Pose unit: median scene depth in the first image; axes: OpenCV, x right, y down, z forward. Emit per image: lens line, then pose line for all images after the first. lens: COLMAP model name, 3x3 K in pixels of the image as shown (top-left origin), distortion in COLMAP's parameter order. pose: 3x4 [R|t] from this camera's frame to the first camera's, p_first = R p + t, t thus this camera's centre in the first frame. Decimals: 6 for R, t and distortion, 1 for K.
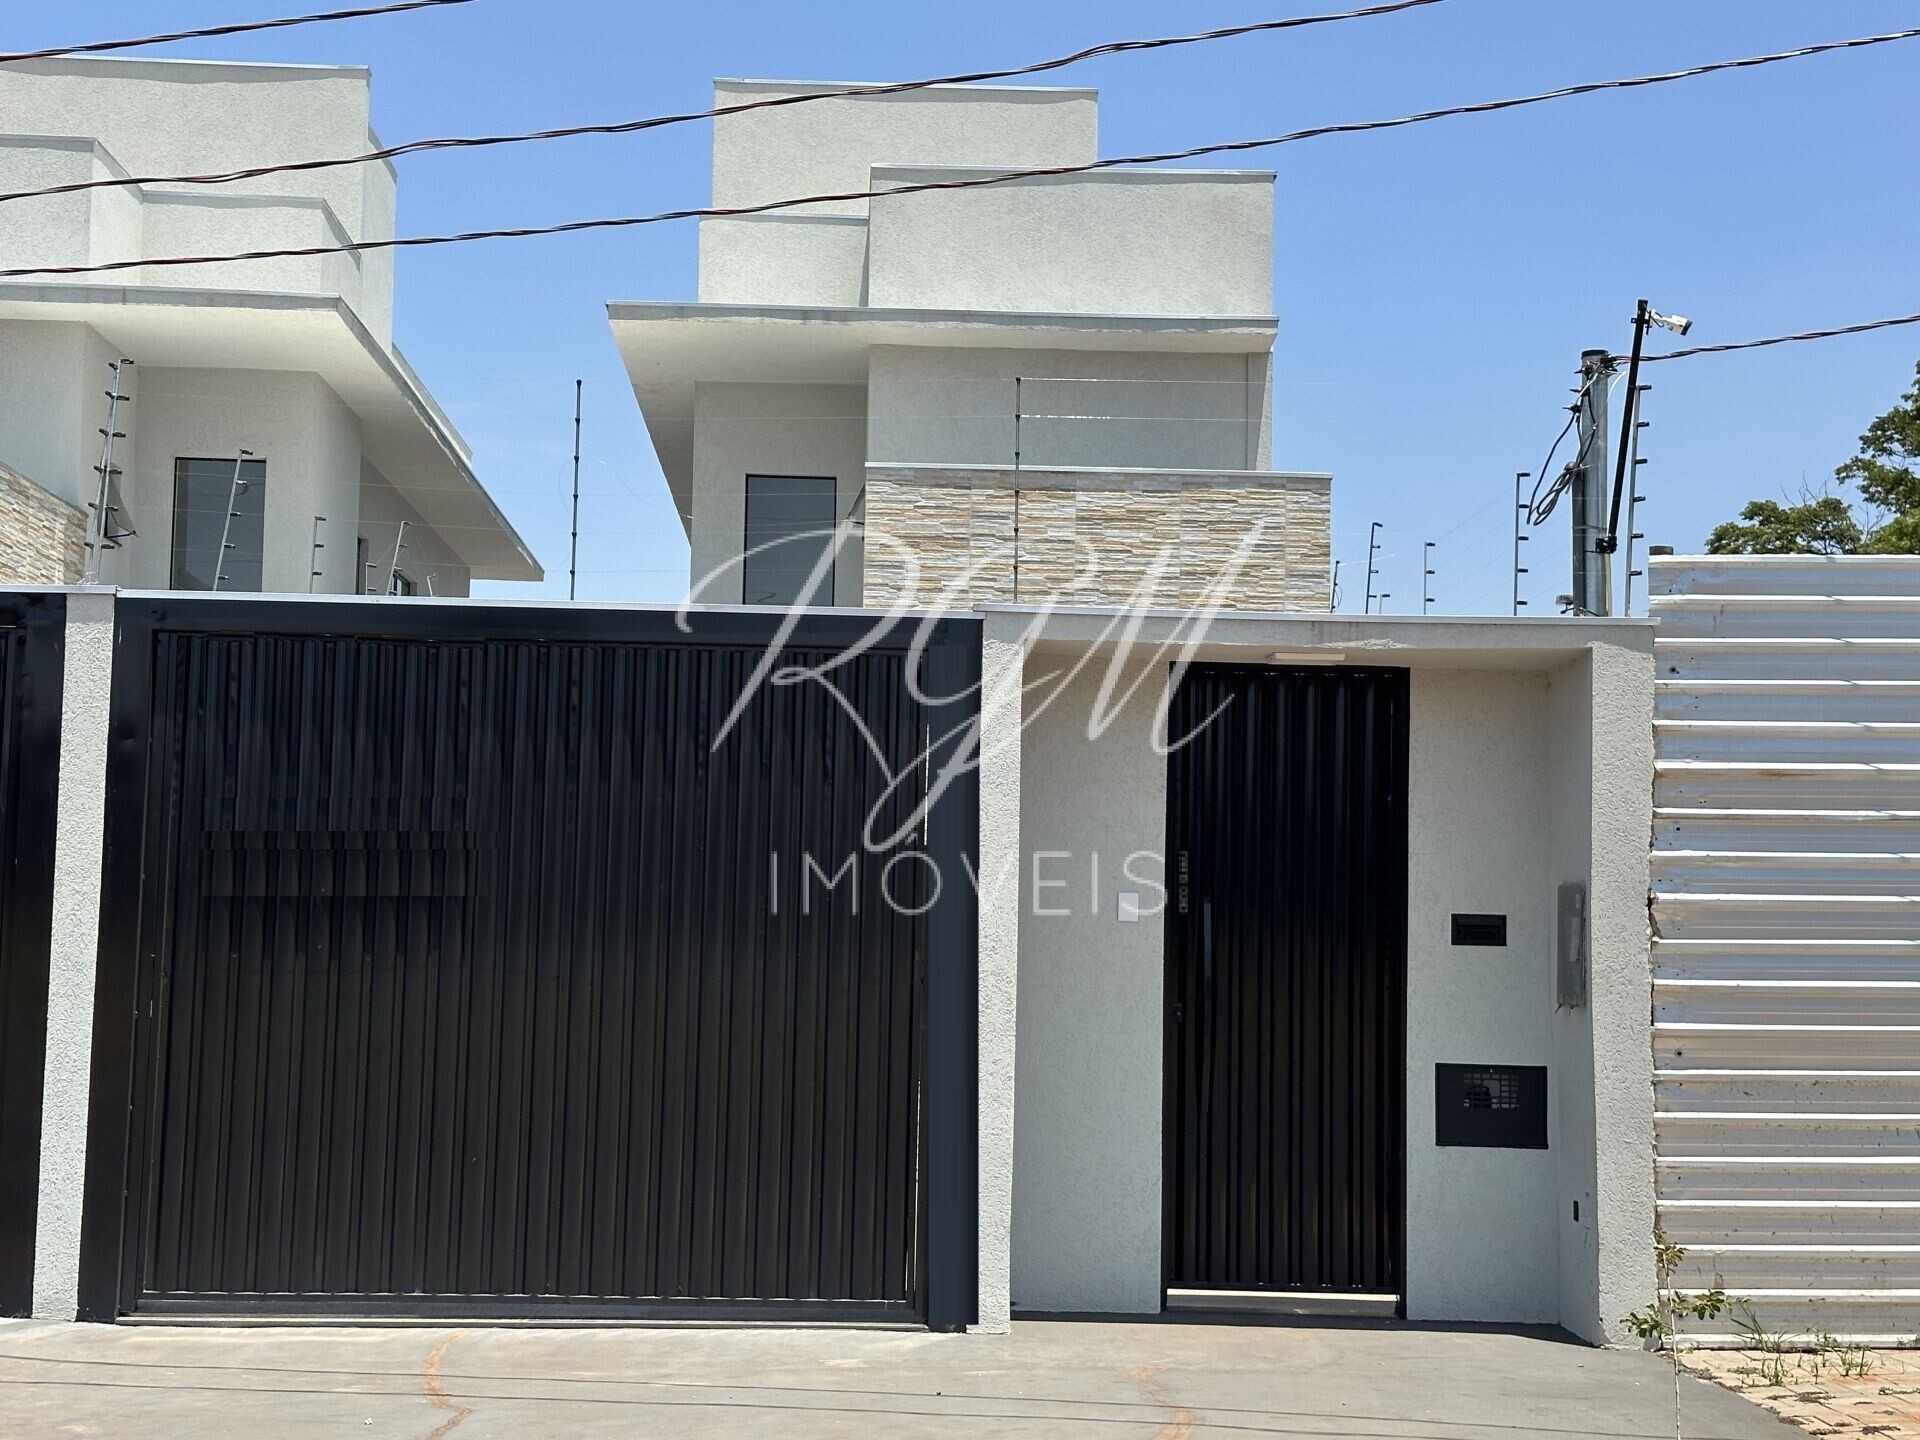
lens RADIAL K [[2684.7, 0, 959.4], [0, 2684.7, 718.3], [0, 0, 1]] dist [0.014109, 0.000000]
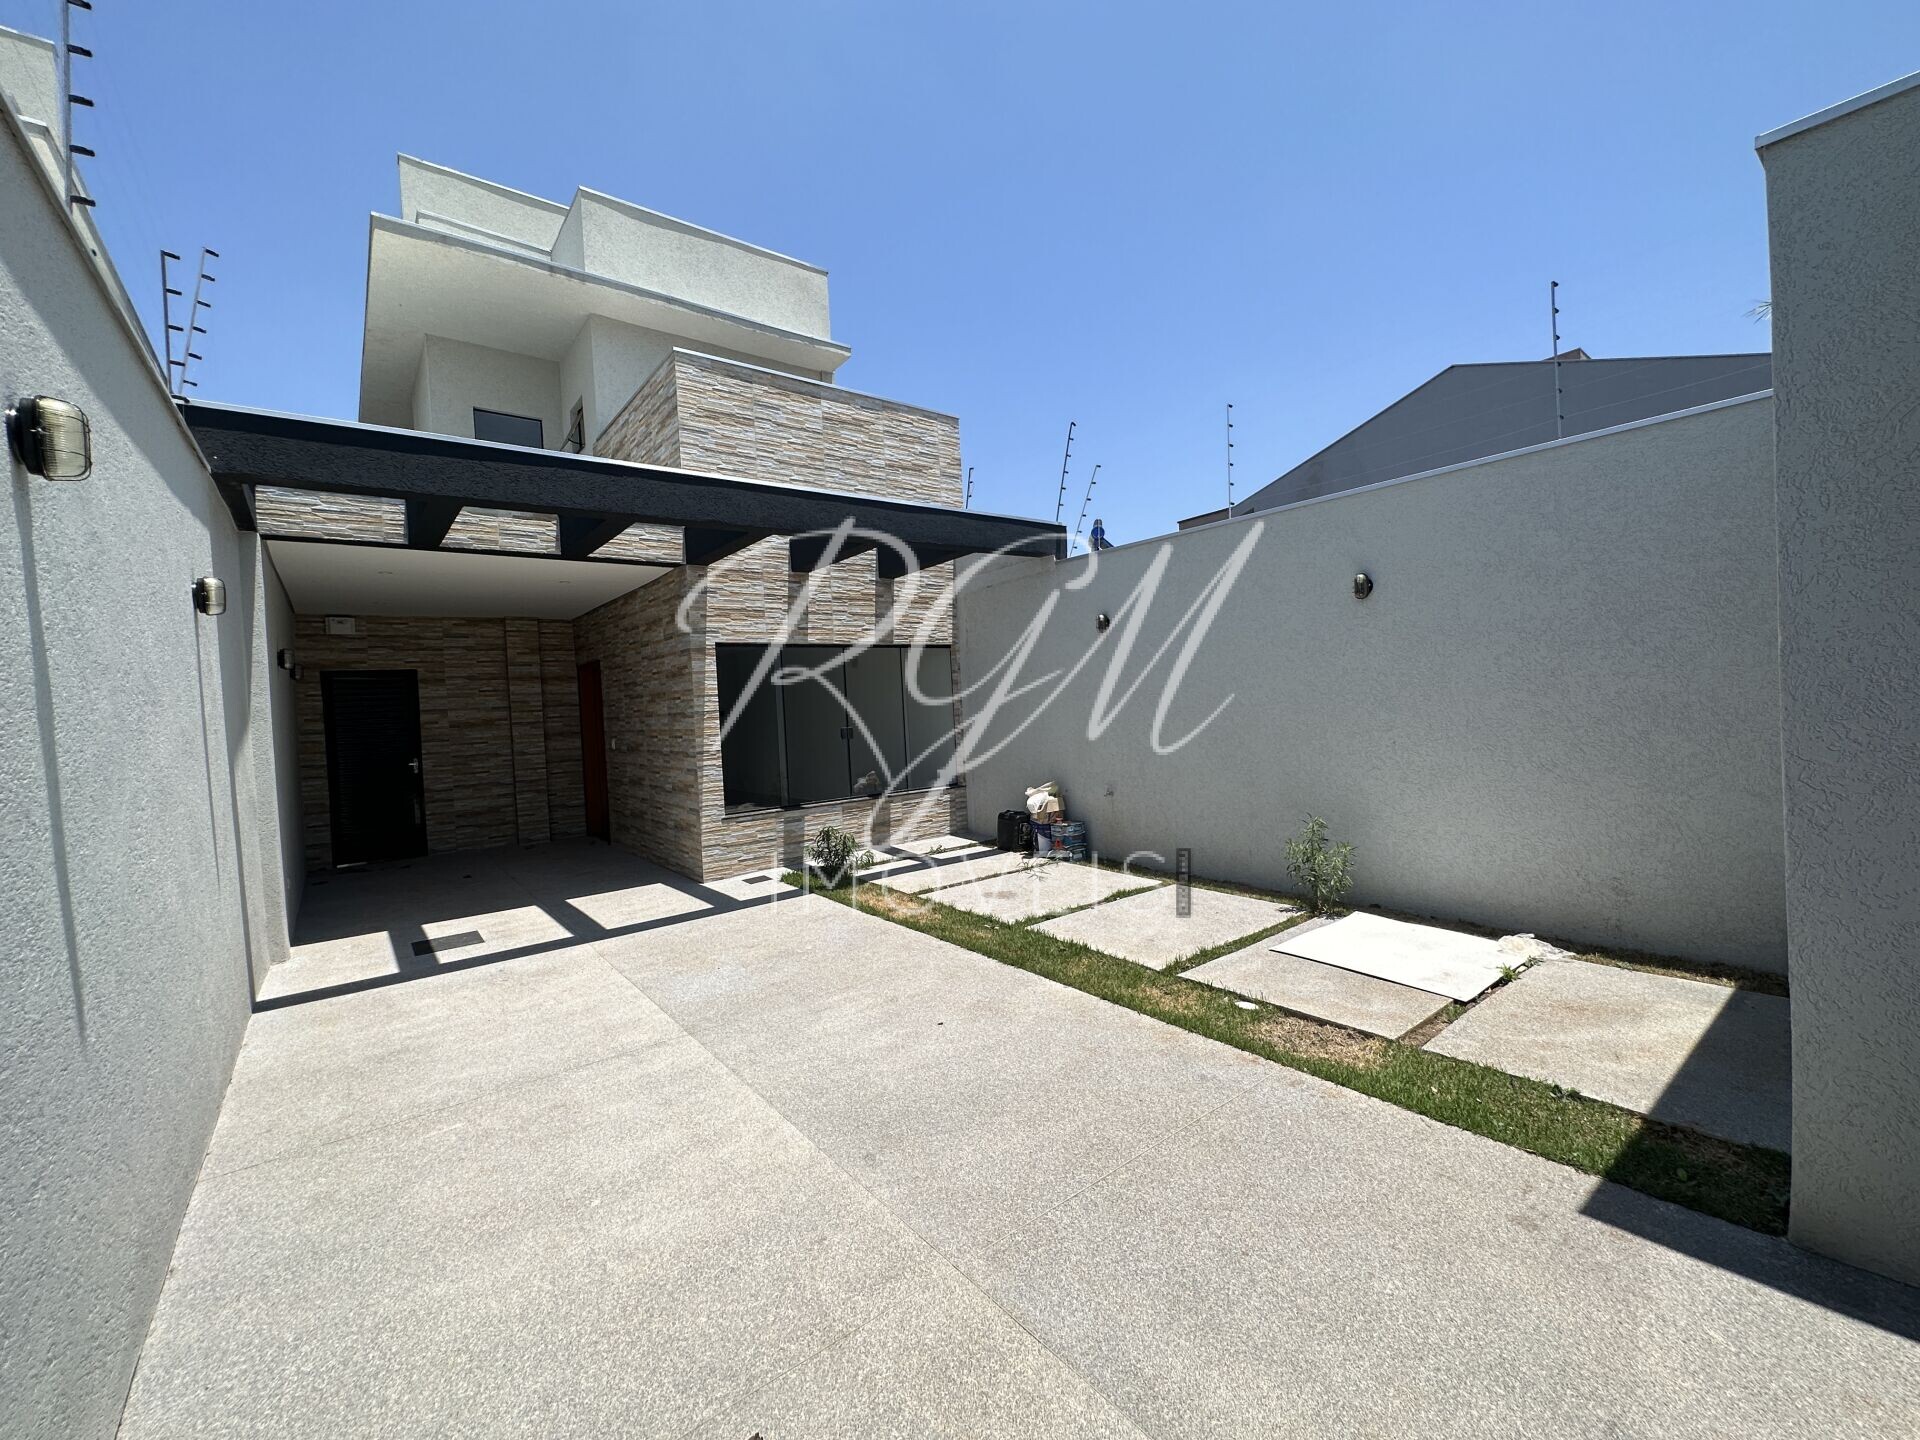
lens RADIAL K [[776.9, 0, 963.9], [0, 776.9, 717.5], [0, 0, 1]] dist [0.000367, 0.000014]
pose [[0.807097, -0.065847, 0.586736, -0.153419], [0.006098, 0.994638, 0.103236, 0.044821], [-0.590387, -0.079743, 0.803171, 0.599943]]
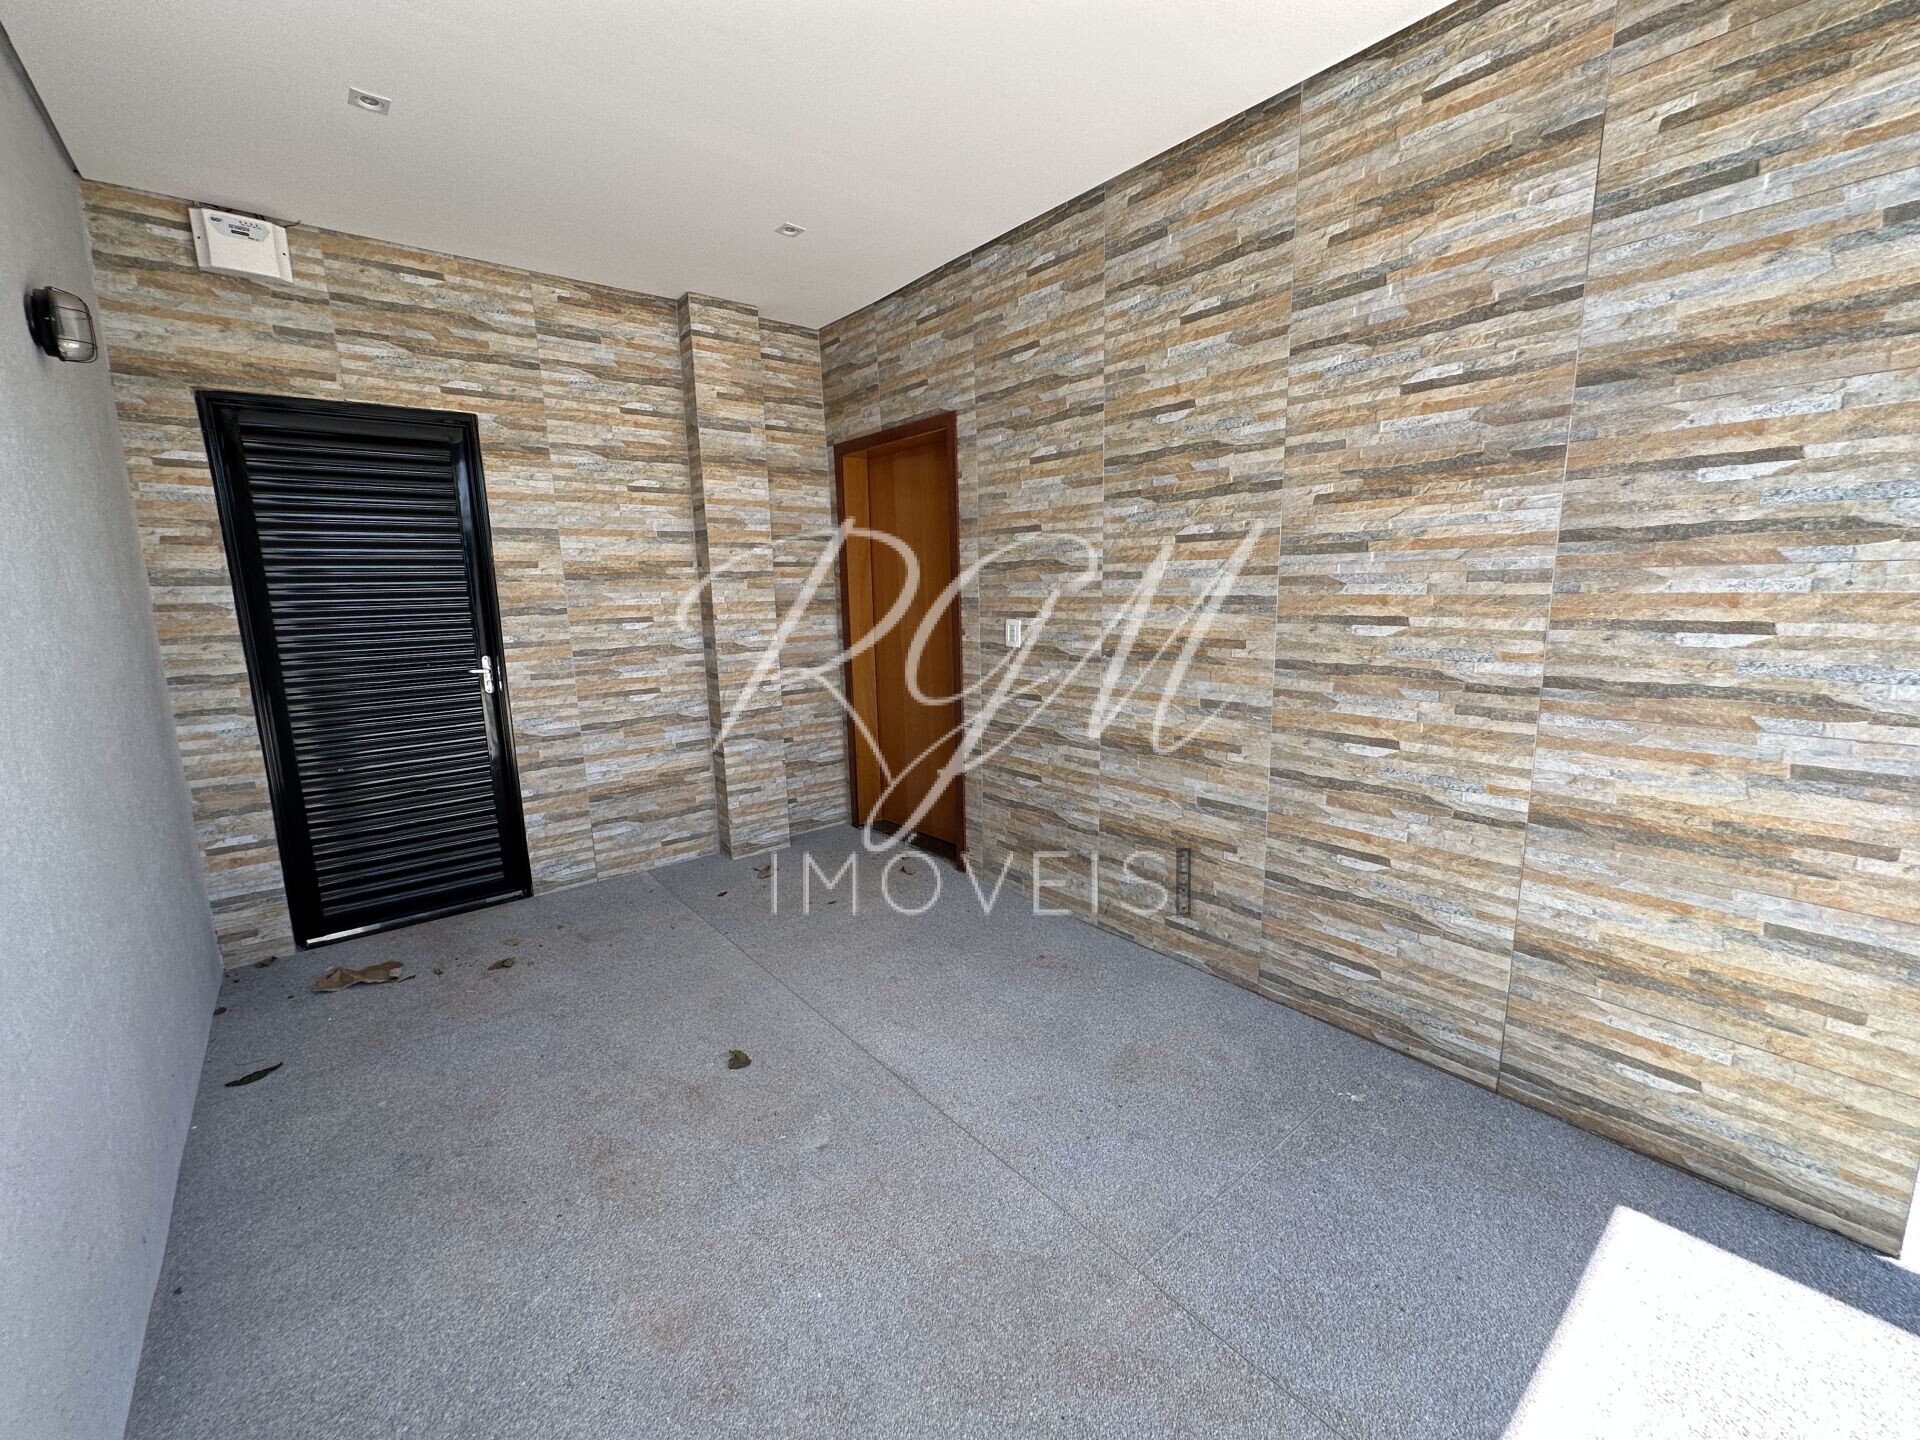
lens RADIAL K [[776.9, 0, 960.4], [0, 776.9, 722.5], [0, 0, 1]] dist [0.000367, 0.000014]
pose [[0.792337, -0.138206, 0.594223, -0.168351], [-0.025186, 0.965762, 0.258203, 0.078765], [-0.609563, -0.219550, 0.761728, 0.939390]]
